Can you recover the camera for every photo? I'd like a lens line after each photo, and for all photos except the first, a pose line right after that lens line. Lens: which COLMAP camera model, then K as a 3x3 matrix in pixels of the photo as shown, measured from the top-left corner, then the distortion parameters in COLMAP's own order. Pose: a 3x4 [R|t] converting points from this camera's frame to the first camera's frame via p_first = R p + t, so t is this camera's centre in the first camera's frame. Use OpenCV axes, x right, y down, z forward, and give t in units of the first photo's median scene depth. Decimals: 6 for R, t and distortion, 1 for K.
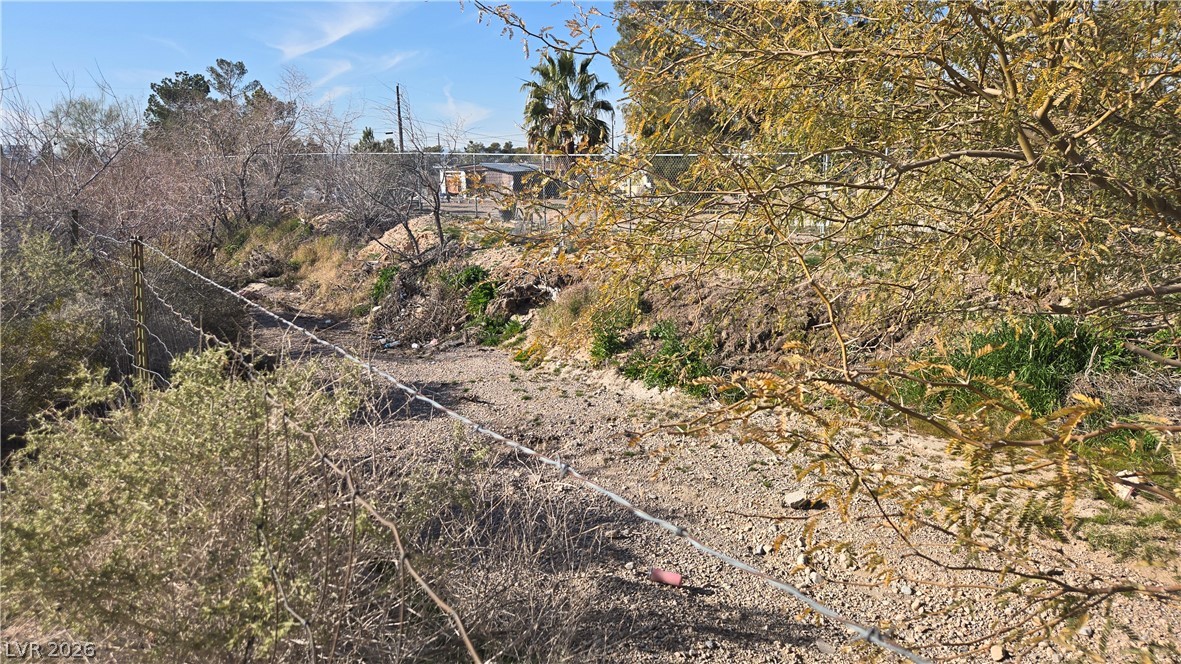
lens RADIAL K [[749.6, 0, 603.5], [0, 749.6, 337.8], [0, 0, 1]] dist [0.015141, -0.014467]
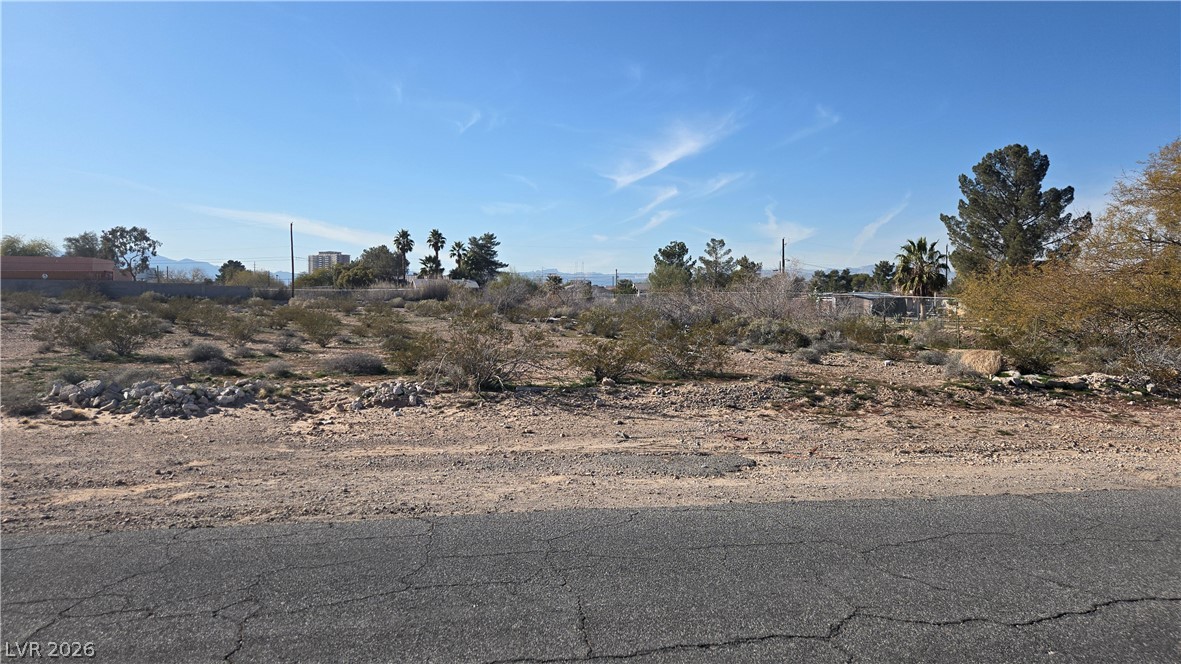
lens RADIAL K [[834.9, 0, 596.4], [0, 834.9, 329.6], [0, 0, 1]] dist [0.072023, -0.000337]
pose [[0.922642, 0.022659, -0.384992, 0.020937], [-0.089293, 0.983698, -0.156096, 0.303185], [0.375179, 0.178397, 0.909624, -1.475134]]
